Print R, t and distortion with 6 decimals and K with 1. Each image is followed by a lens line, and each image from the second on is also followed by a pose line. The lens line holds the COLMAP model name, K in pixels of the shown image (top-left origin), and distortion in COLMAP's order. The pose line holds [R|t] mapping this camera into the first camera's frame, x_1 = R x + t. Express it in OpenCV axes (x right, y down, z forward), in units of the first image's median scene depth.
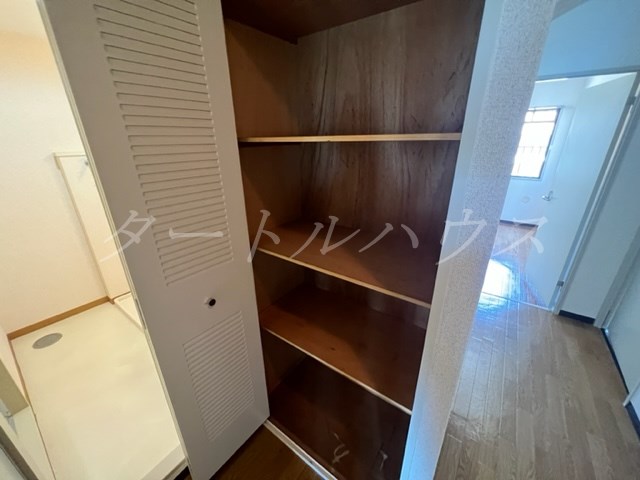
lens RADIAL K [[255.4, 0, 317.3], [0, 255.4, 238.2], [0, 0, 1]] dist [-0.000158, 0.000189]
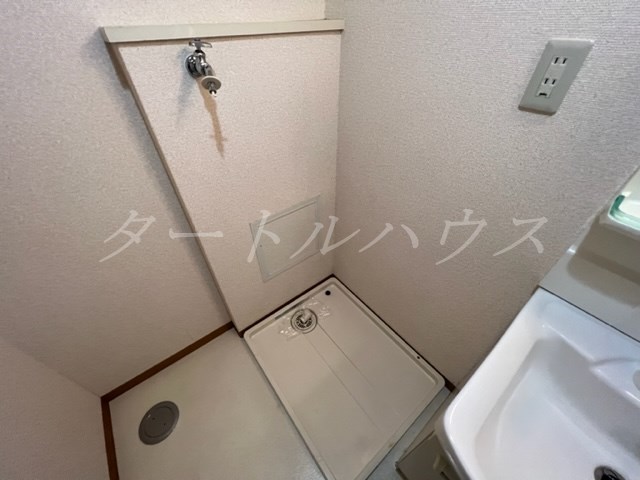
lens RADIAL K [[255.4, 0, 318.8], [0, 255.4, 239.1], [0, 0, 1]] dist [-0.000158, 0.000189]
pose [[0.966488, 0.176632, -0.186283, -0.643248], [-0.100881, 0.928603, 0.357098, -0.222960], [0.236058, -0.326338, 0.915303, 0.661729]]
